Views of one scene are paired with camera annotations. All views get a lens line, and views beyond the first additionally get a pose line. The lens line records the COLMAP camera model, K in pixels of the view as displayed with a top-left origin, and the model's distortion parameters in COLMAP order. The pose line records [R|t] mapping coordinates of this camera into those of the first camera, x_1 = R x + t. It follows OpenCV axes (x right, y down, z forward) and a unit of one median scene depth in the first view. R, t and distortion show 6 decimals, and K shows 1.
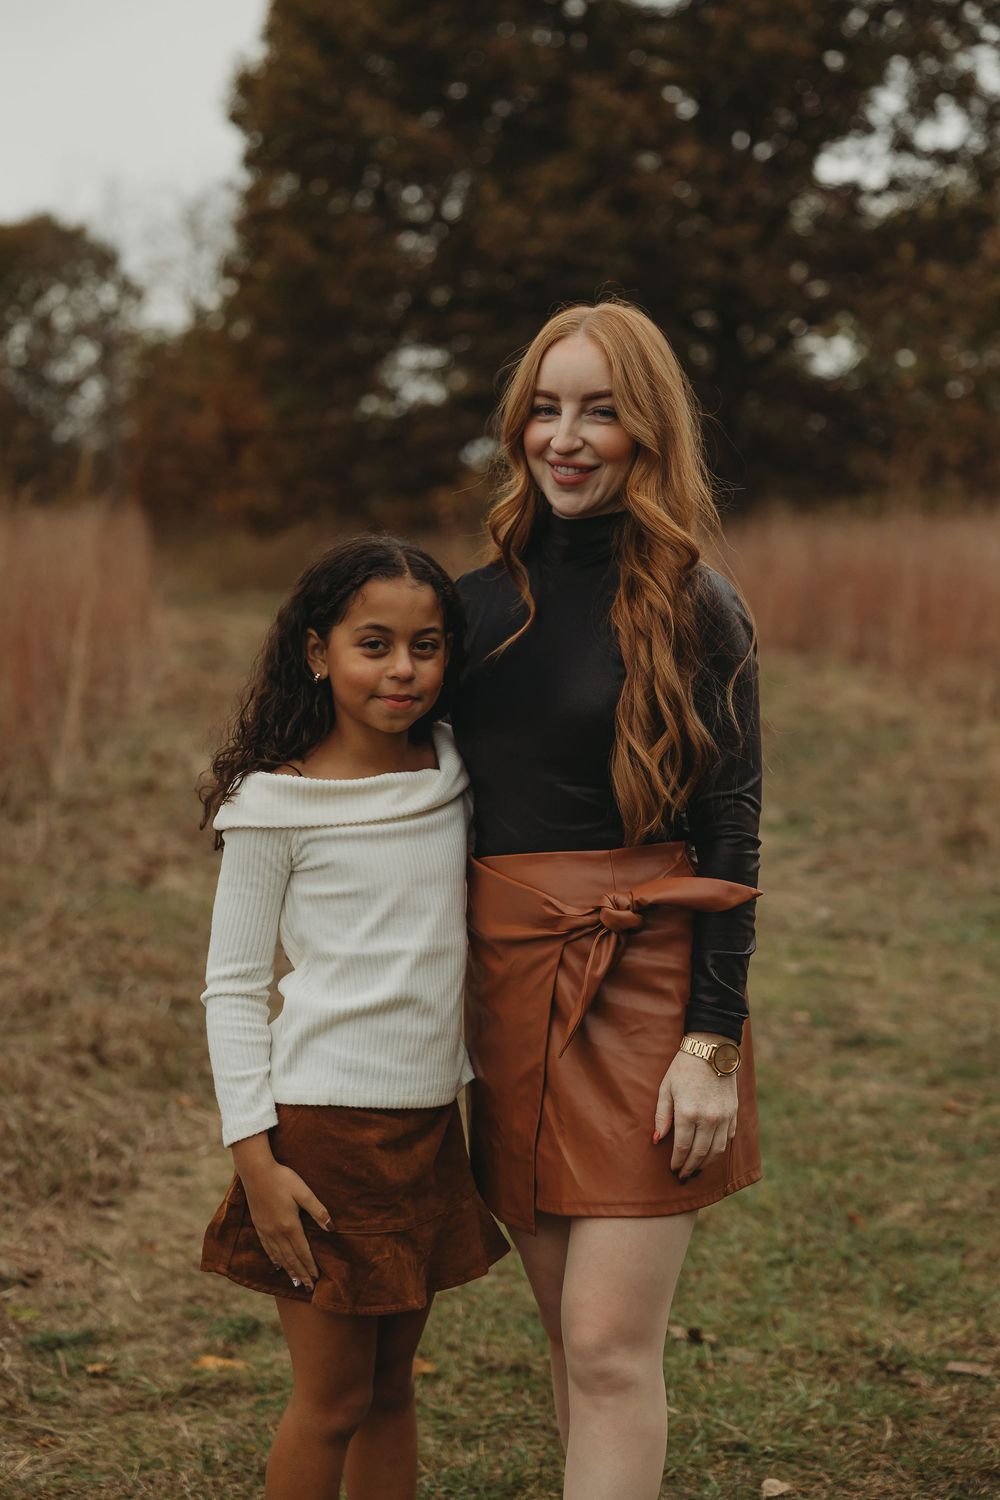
lens RADIAL K [[2427.2, 0, 577.0], [0, 2427.2, 749.6], [0, 0, 1]] dist [0.042318, 0.081651]
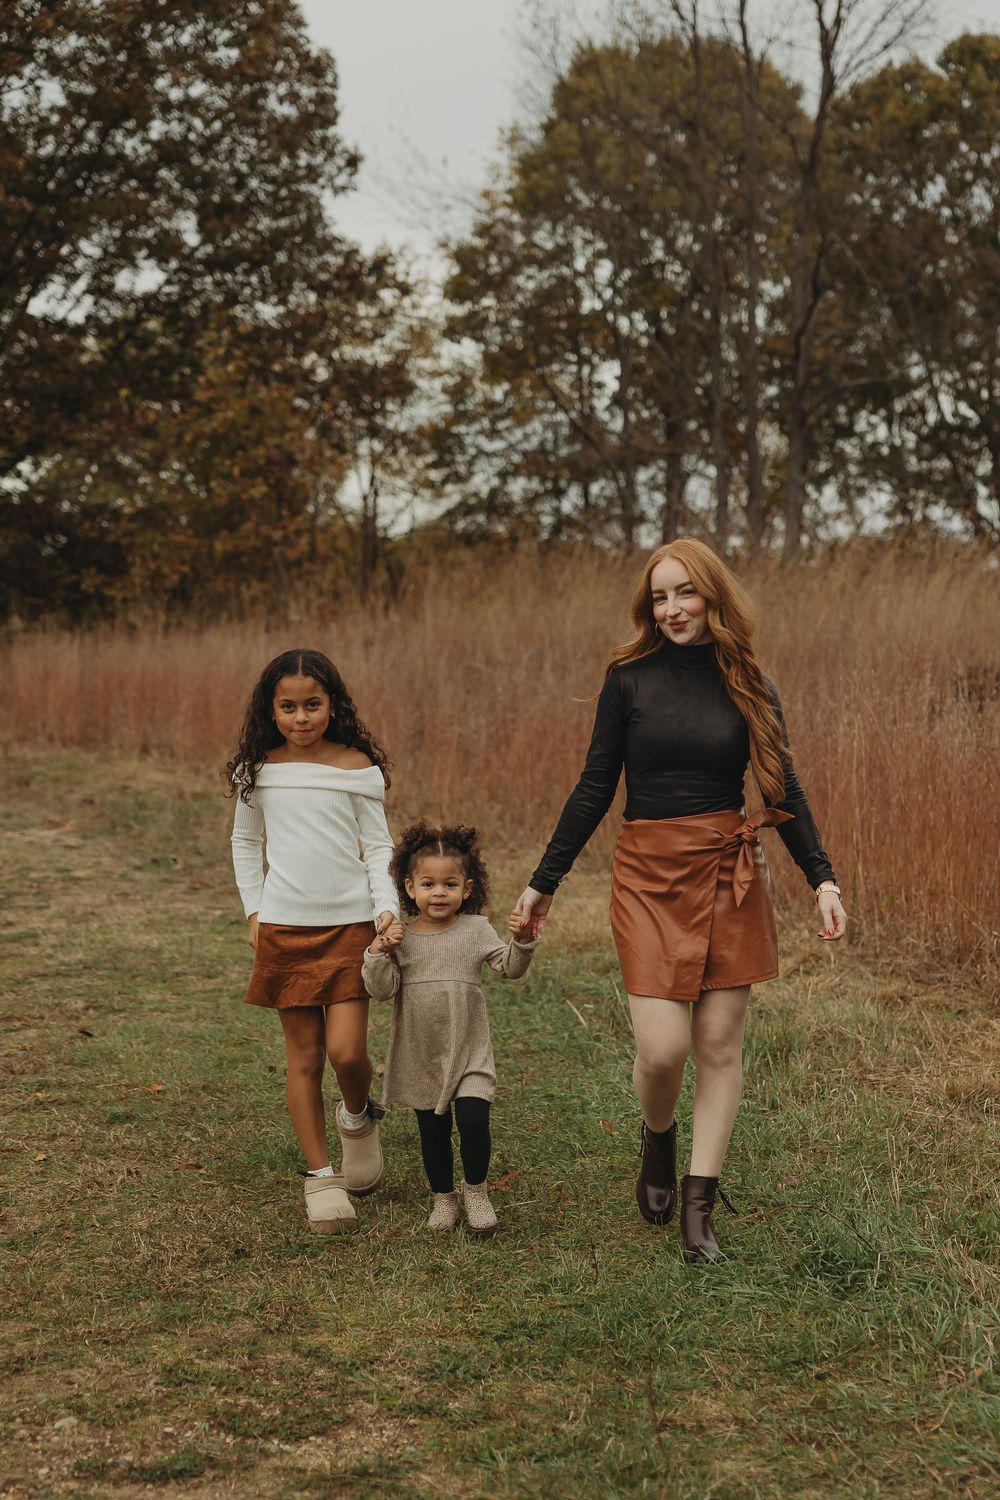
lens RADIAL K [[2341.0, 0, 502.1], [0, 2341.0, 799.4], [0, 0, 1]] dist [0.006172, -0.020255]
pose [[0.952582, -0.028257, 0.302969, -0.030960], [0.035095, 0.999237, -0.017150, 0.006186], [-0.302253, 0.026969, 0.952846, -0.071688]]
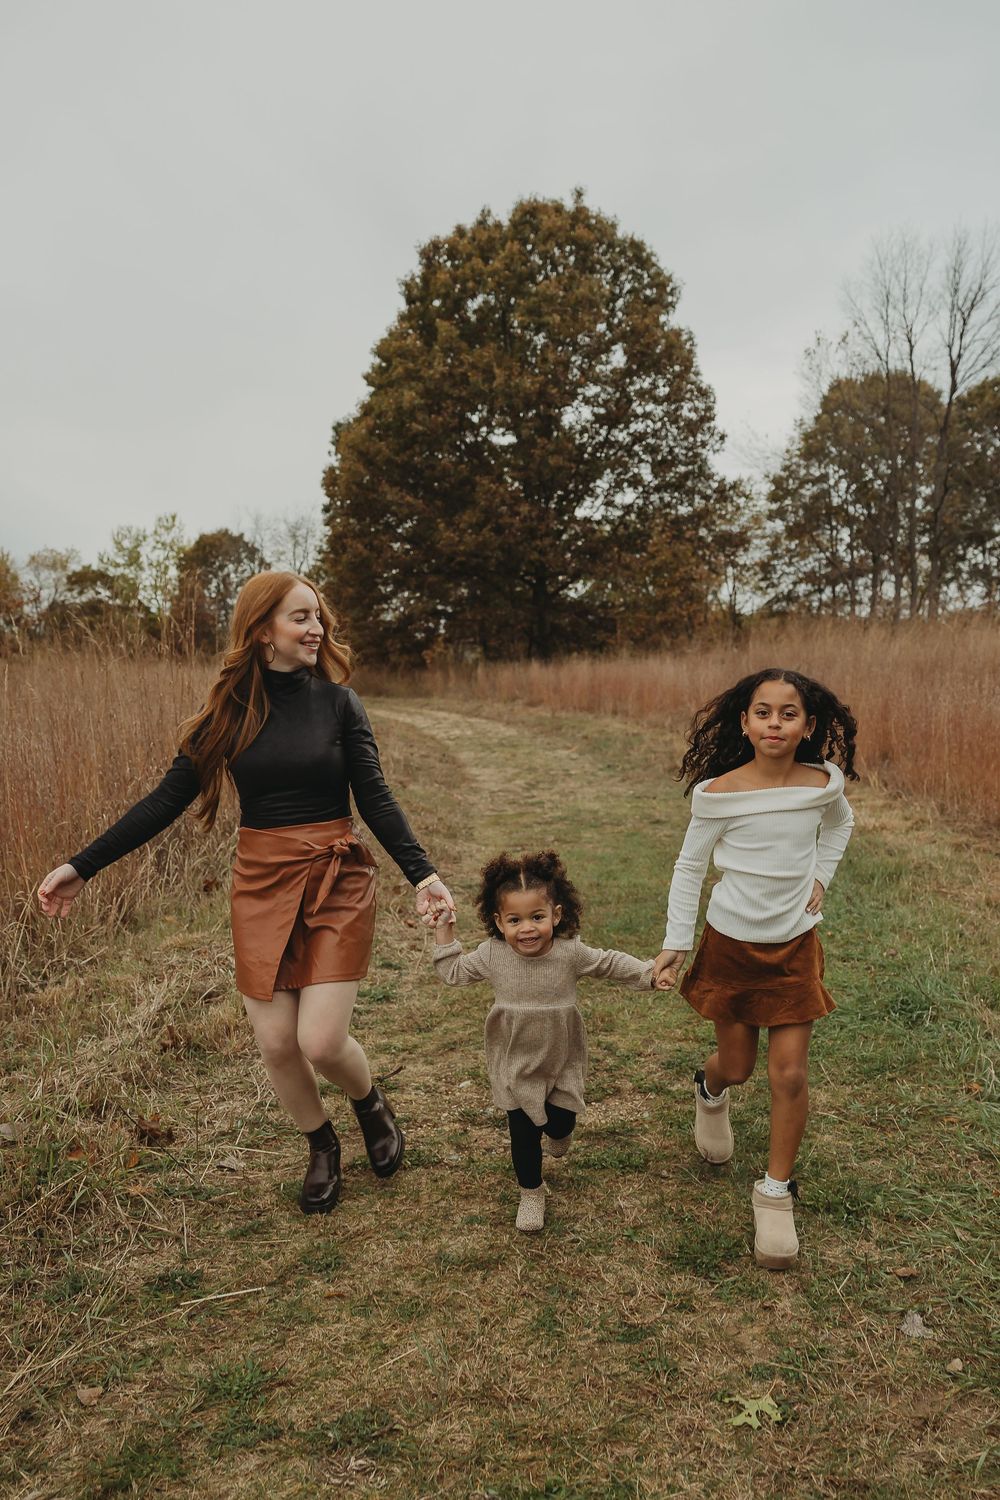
lens RADIAL K [[1051.5, 0, 591.2], [0, 1051.5, 792.3], [0, 0, 1]] dist [-0.011313, 0.002509]
pose [[0.992806, -0.034696, 0.114601, -0.019221], [0.031206, 0.998997, 0.032110, 0.005032], [-0.115600, -0.028302, 0.992893, -0.054925]]
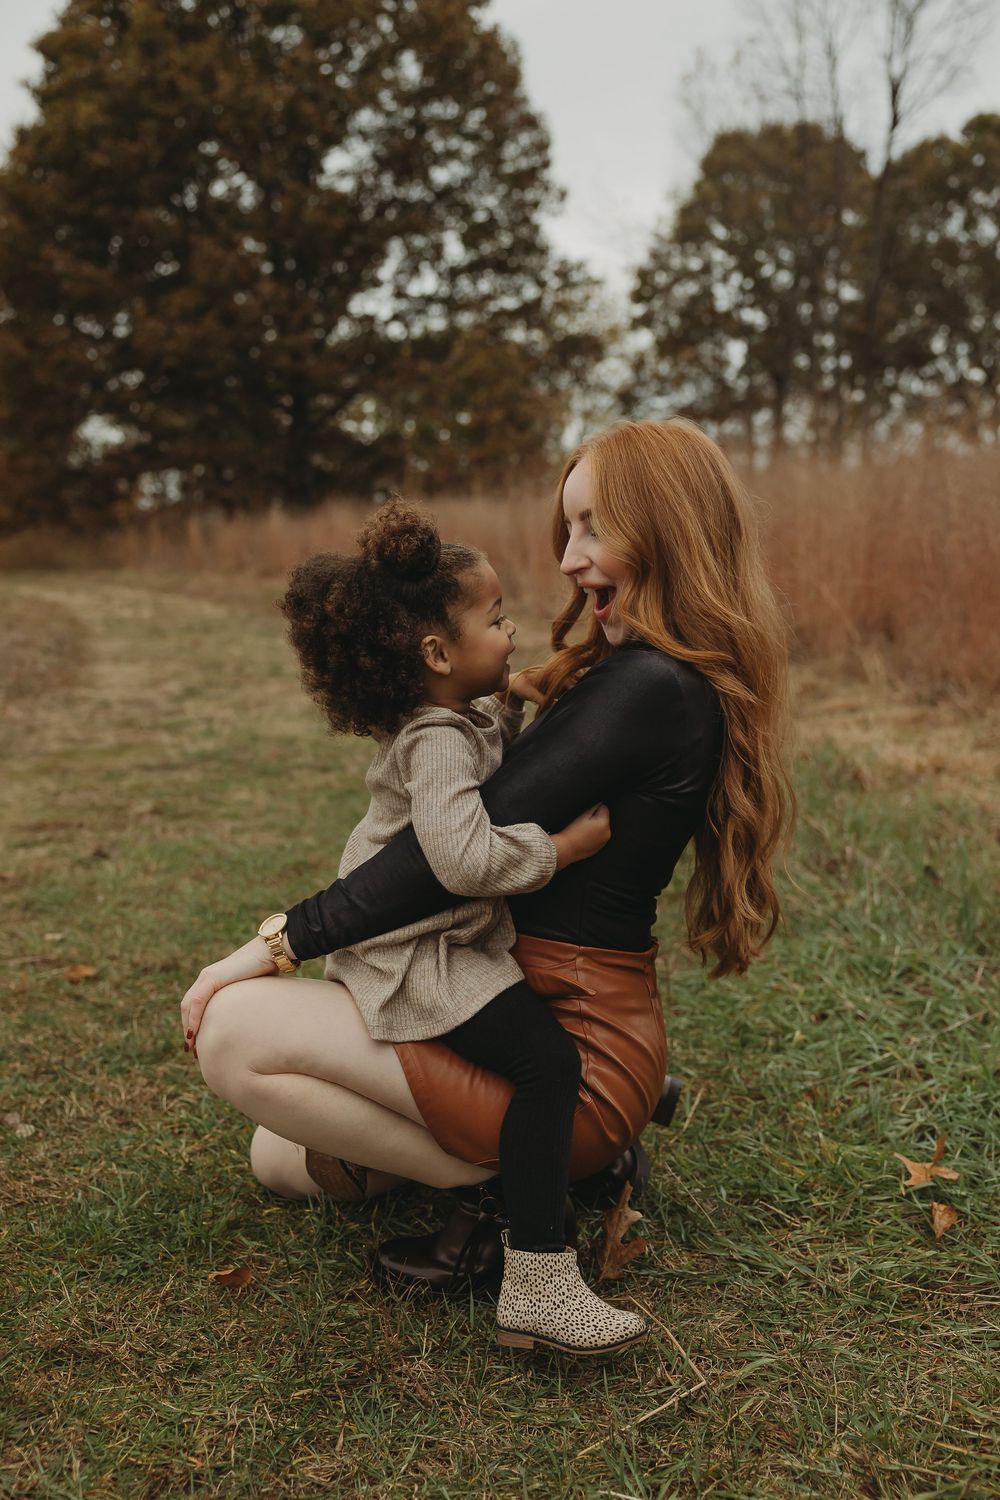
lens RADIAL K [[1439.8, 0, 549.3], [0, 1439.8, 754.4], [0, 0, 1]] dist [0.002855, 0.005704]
pose [[0.973803, -0.052561, 0.221235, 0.000594], [0.039738, 0.997283, 0.062021, 0.009936], [-0.223894, -0.051605, 0.973246, 0.024001]]
